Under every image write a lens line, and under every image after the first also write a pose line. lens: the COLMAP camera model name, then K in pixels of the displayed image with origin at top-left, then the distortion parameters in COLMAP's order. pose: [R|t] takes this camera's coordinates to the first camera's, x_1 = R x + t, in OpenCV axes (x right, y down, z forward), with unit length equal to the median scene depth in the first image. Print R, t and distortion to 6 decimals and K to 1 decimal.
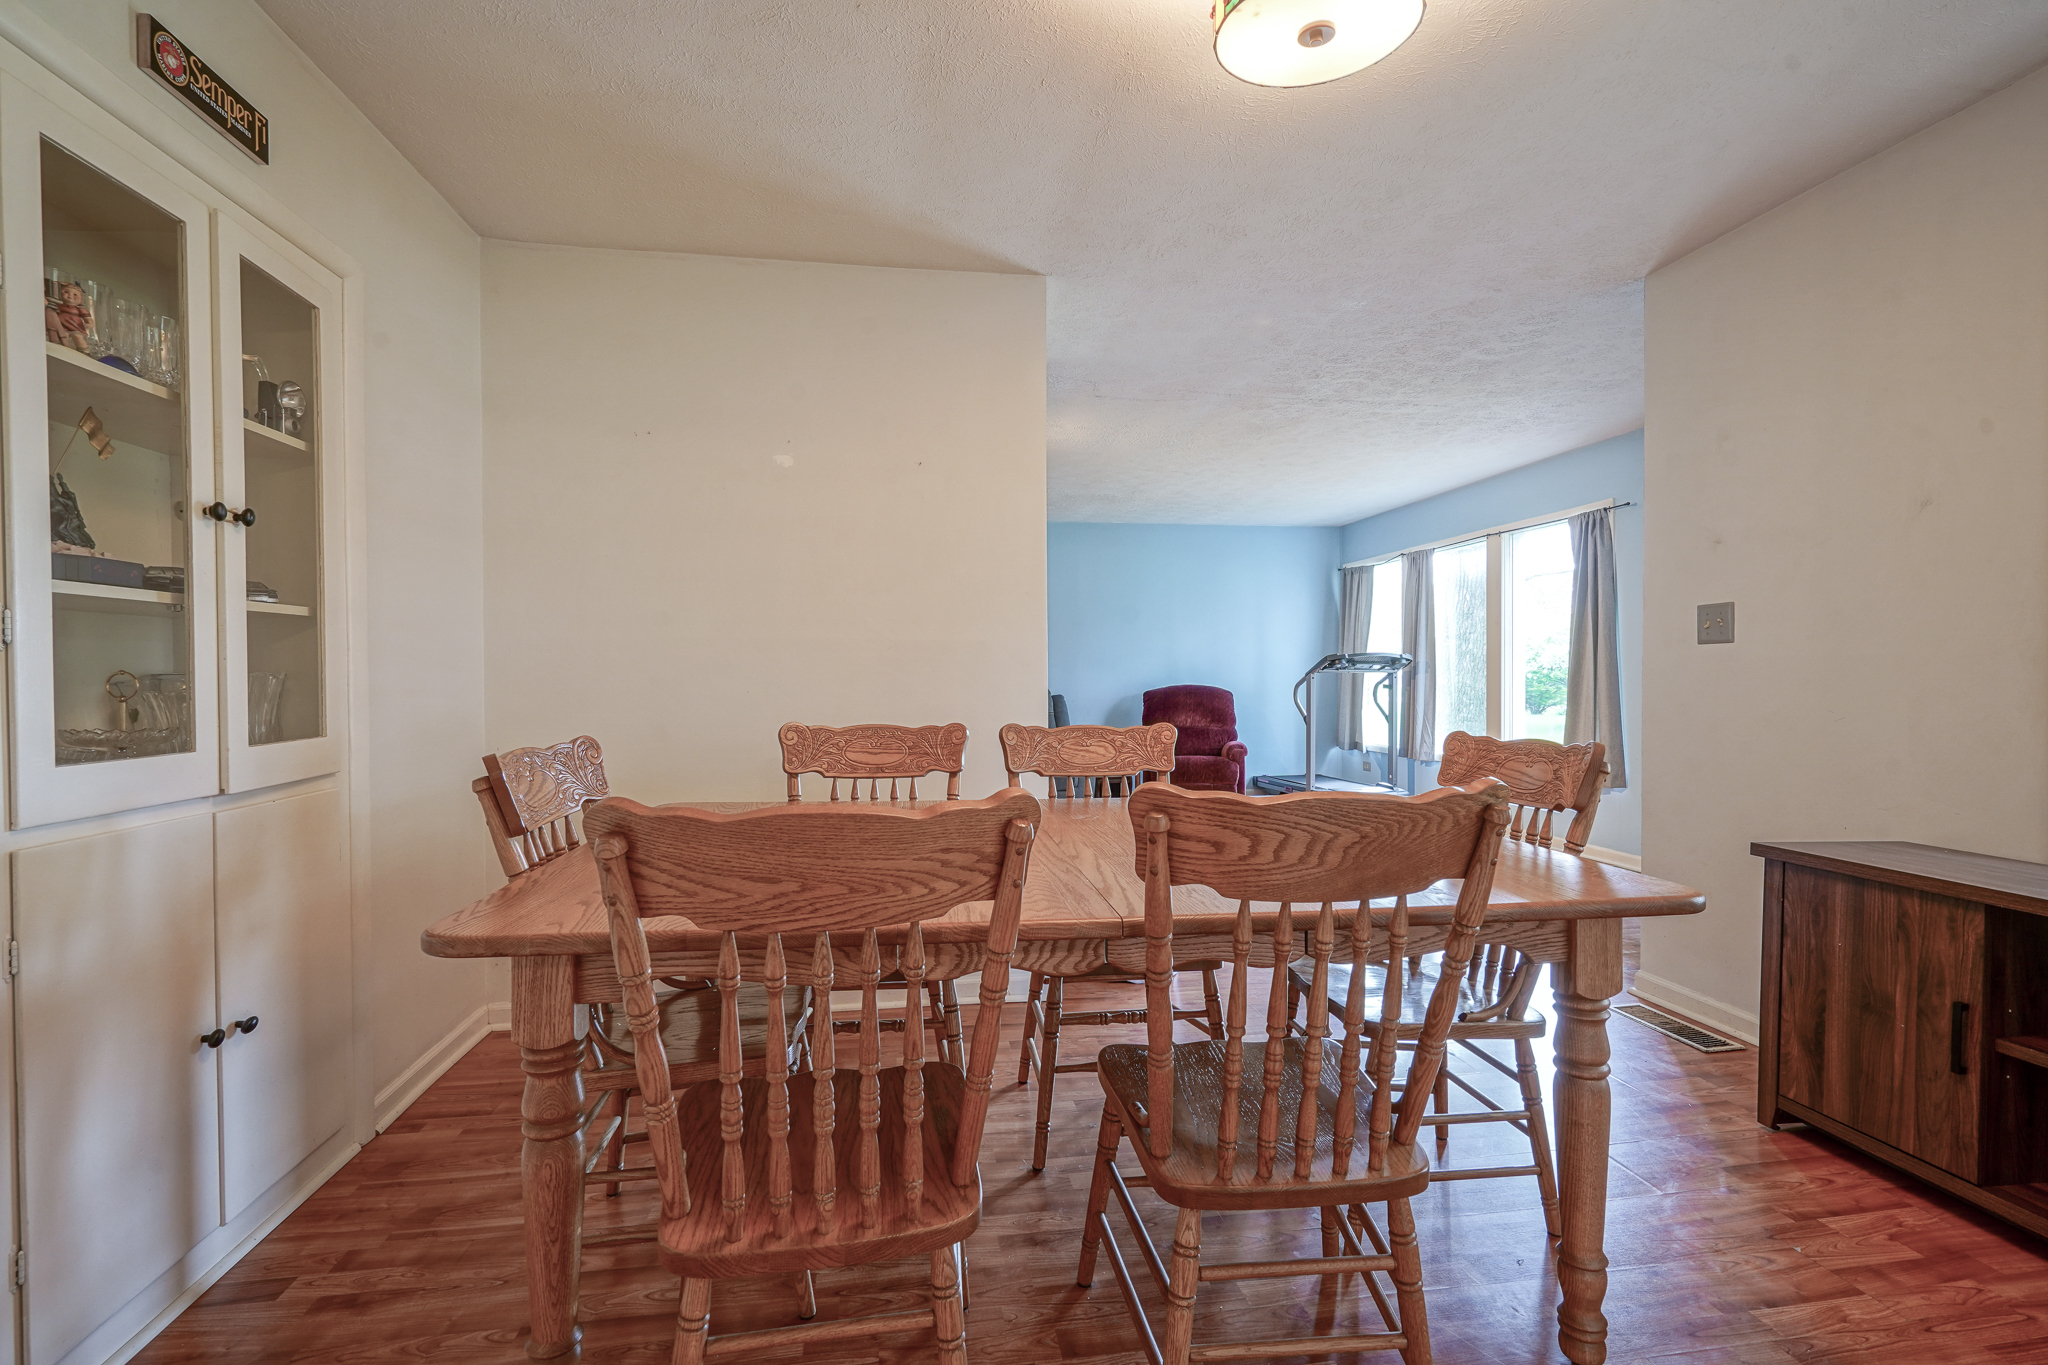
lens RADIAL K [[934.5, 0, 1034.1], [0, 934.5, 687.5], [0, 0, 1]] dist [0.000612, 0.000230]
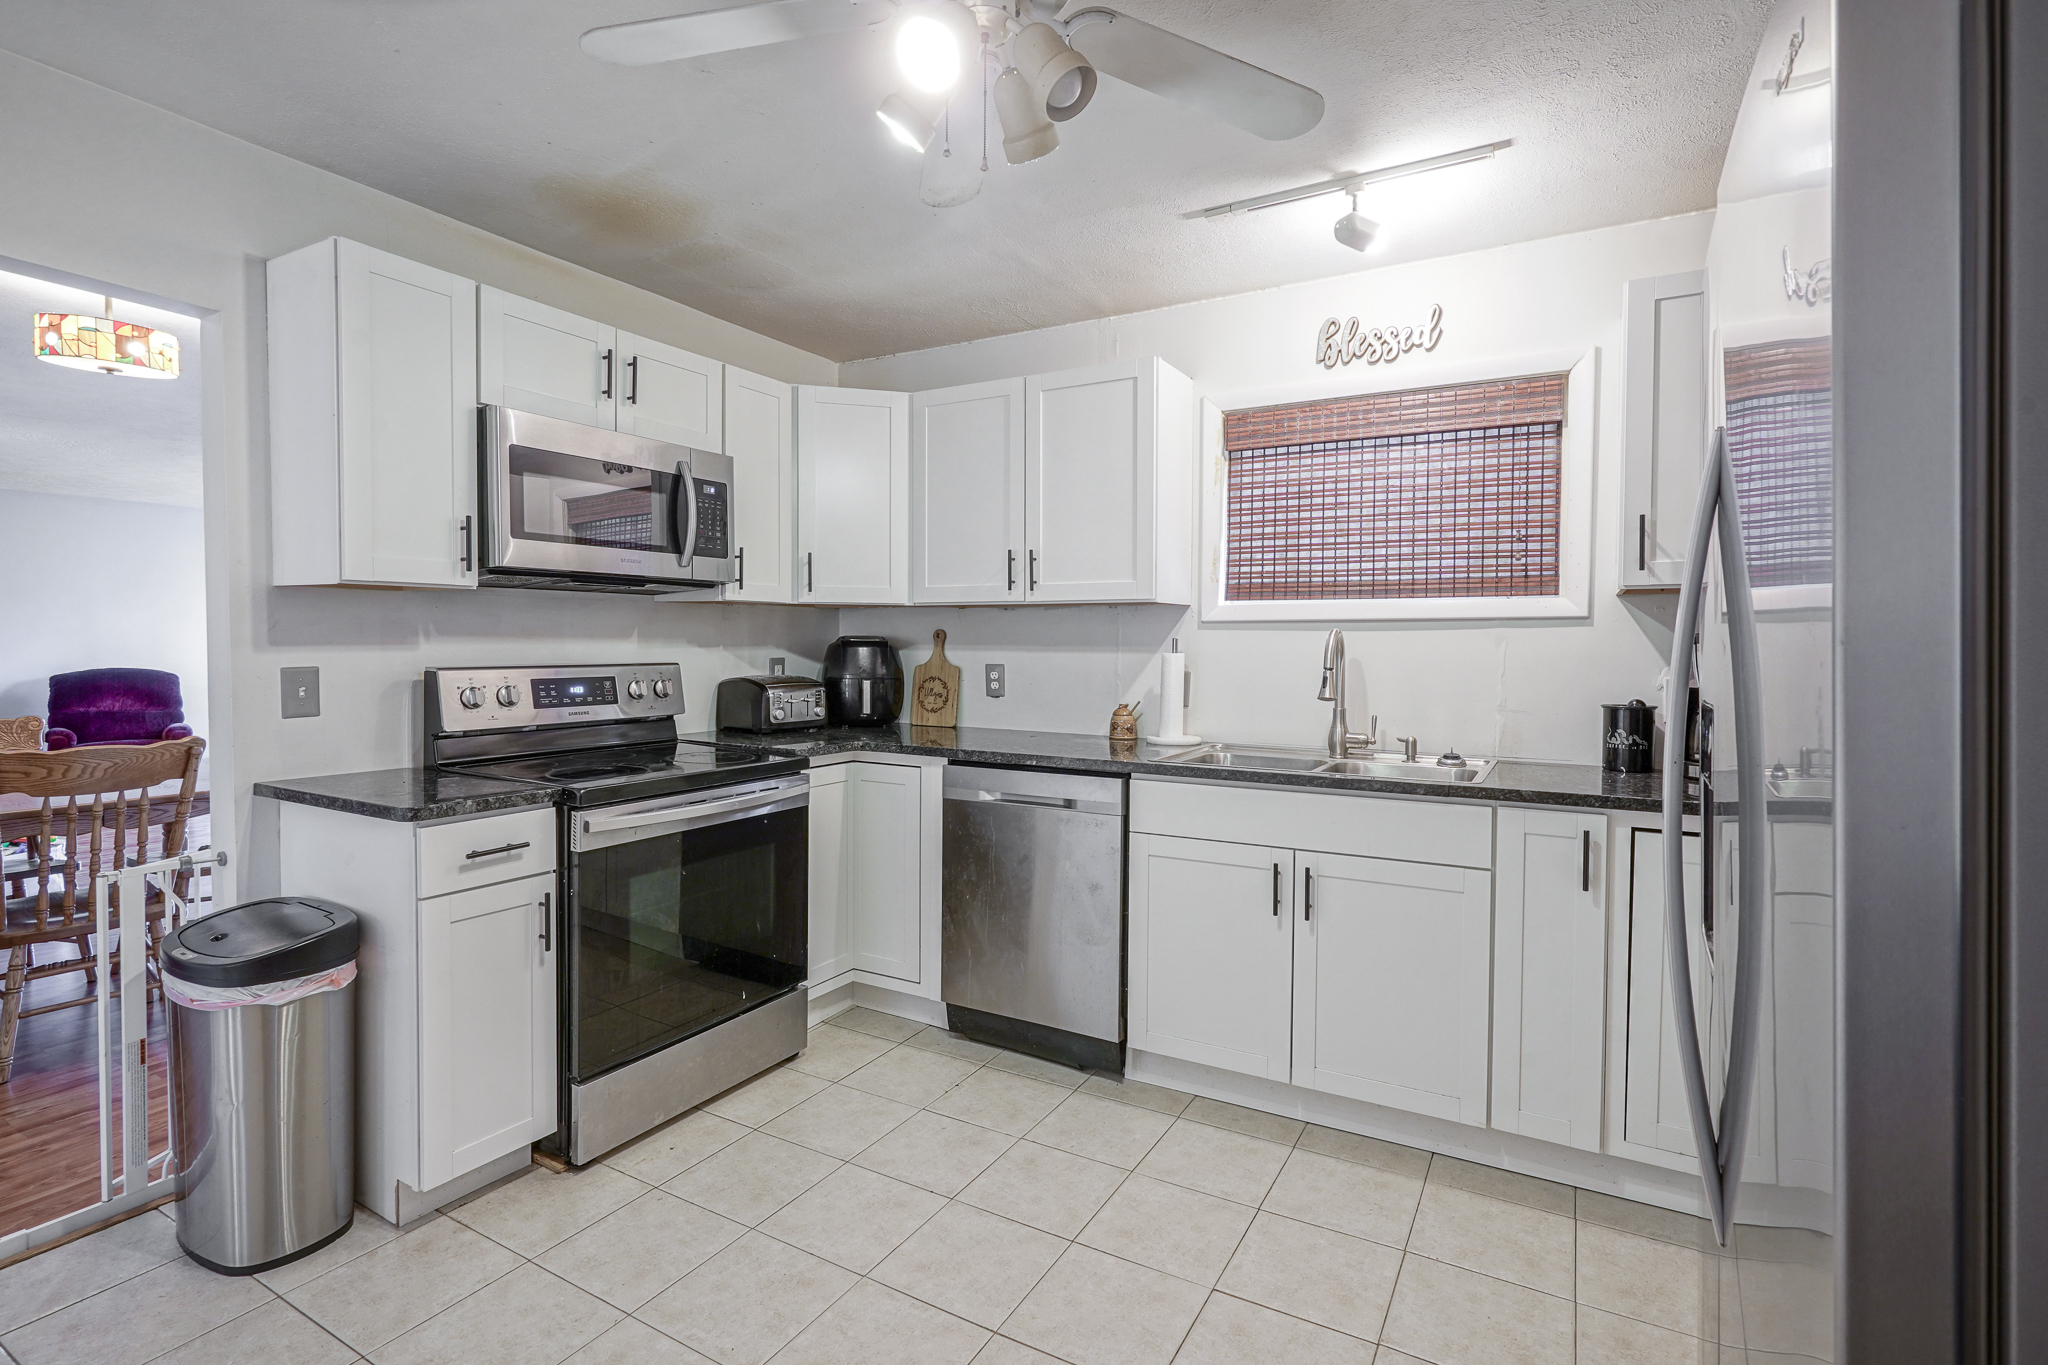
lens RADIAL K [[935.6, 0, 1027.4], [0, 935.6, 671.4], [0, 0, 1]] dist [-0.002135, 0.000029]
pose [[0.617415, -0.017919, 0.786434, -0.051972], [0.002573, 0.999781, 0.020760, -0.079749], [-0.786634, -0.010794, 0.617326, -1.564986]]
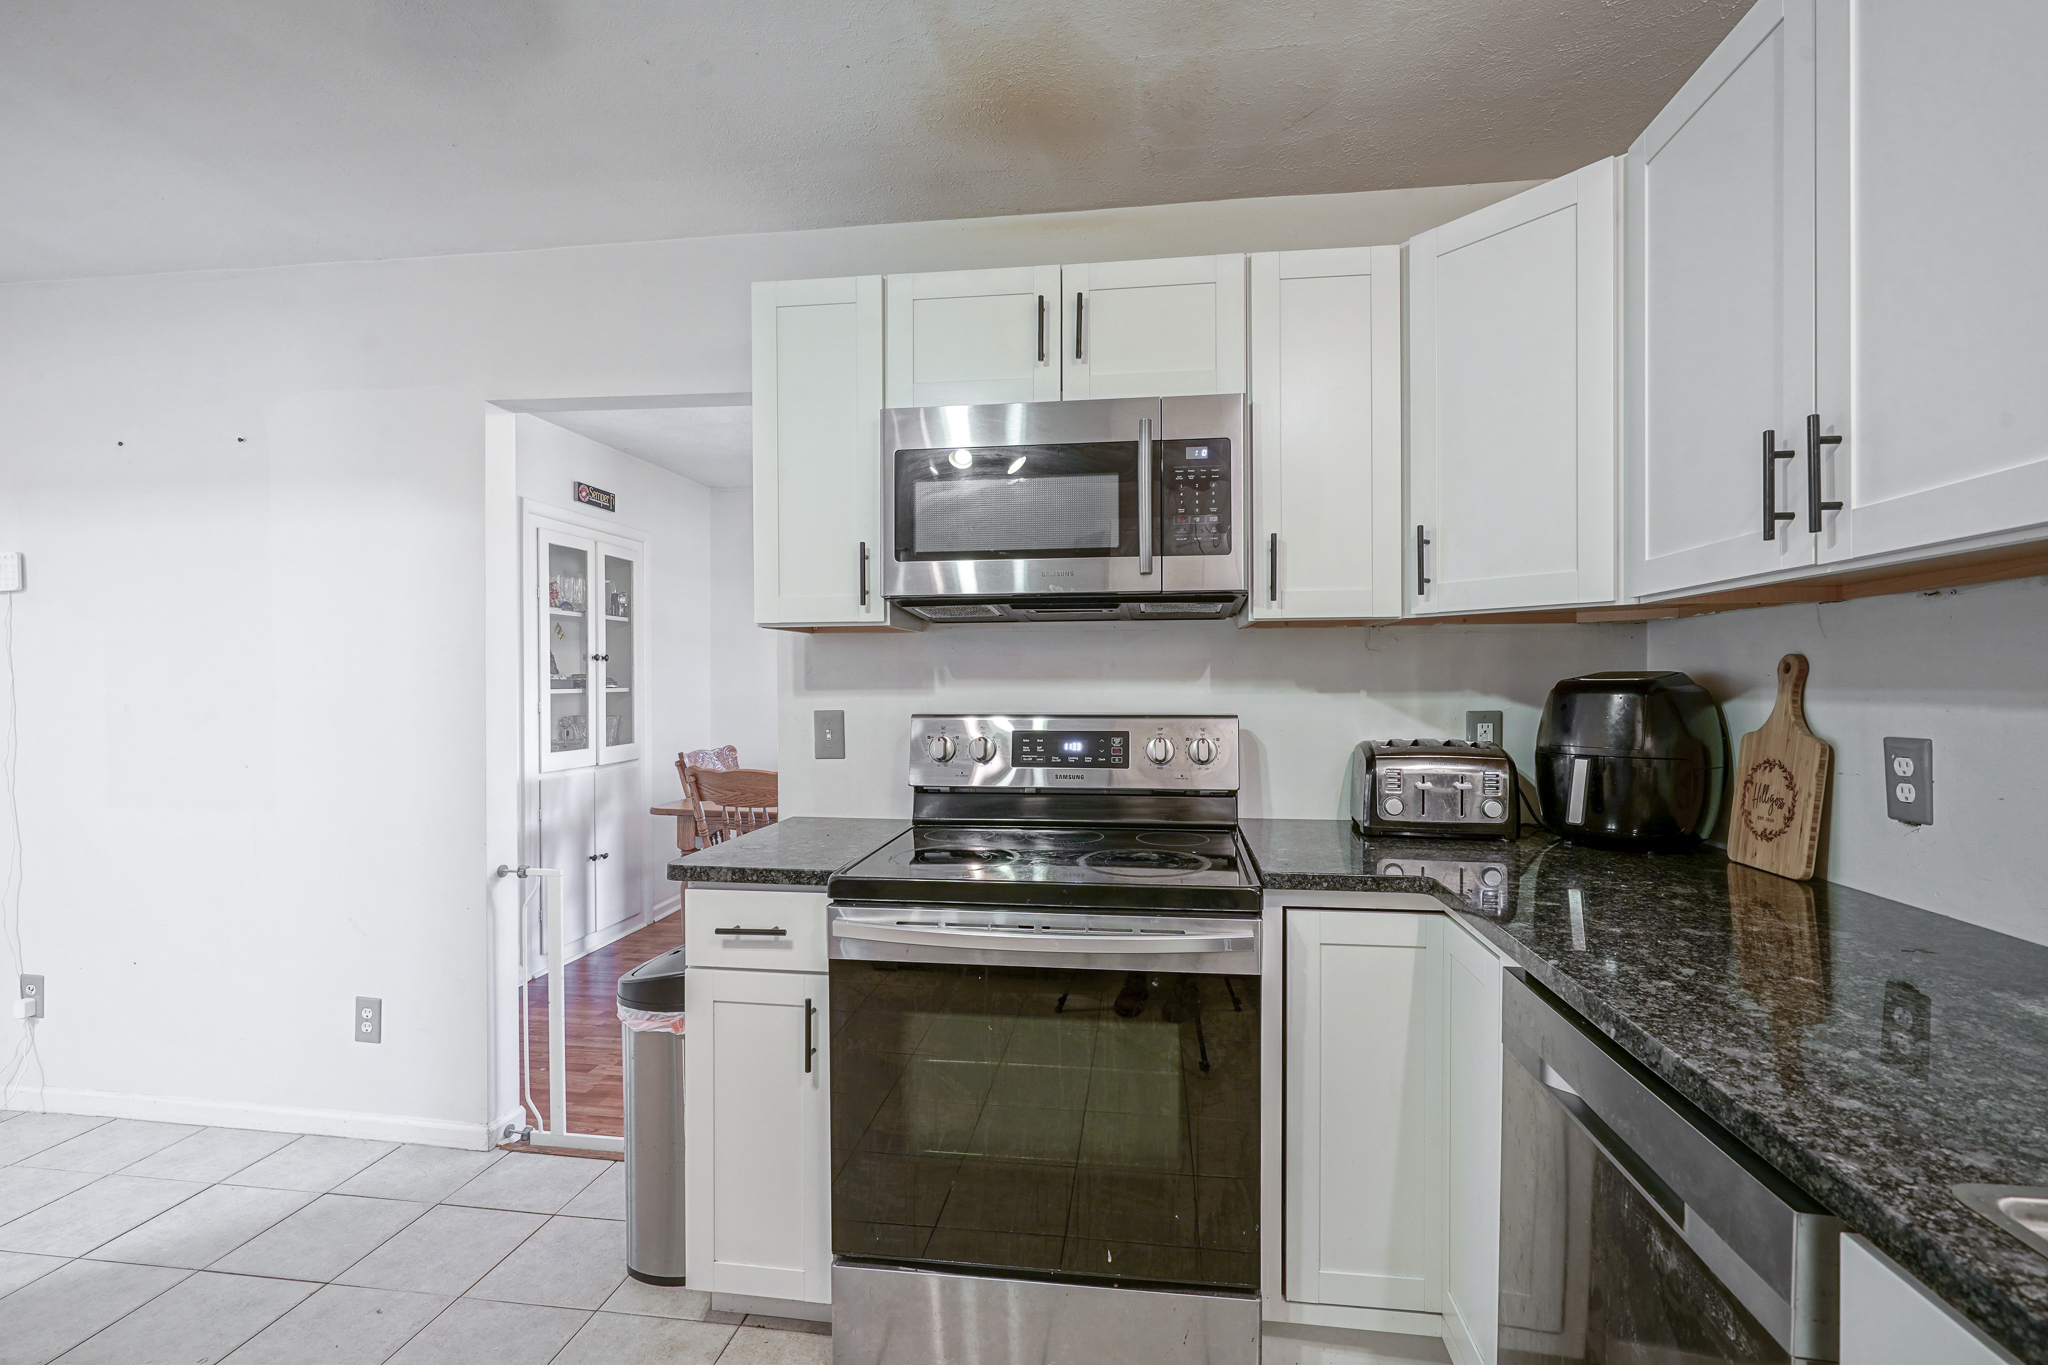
lens RADIAL K [[965.0, 0, 1059.1], [0, 965.0, 689.5], [0, 0, 1]] dist [-0.003226, -0.000356]
pose [[0.964009, 0.004019, -0.265839, 1.058134], [-0.005835, 0.999965, -0.006043, -0.085450], [0.265806, 0.007377, 0.963998, -1.217398]]
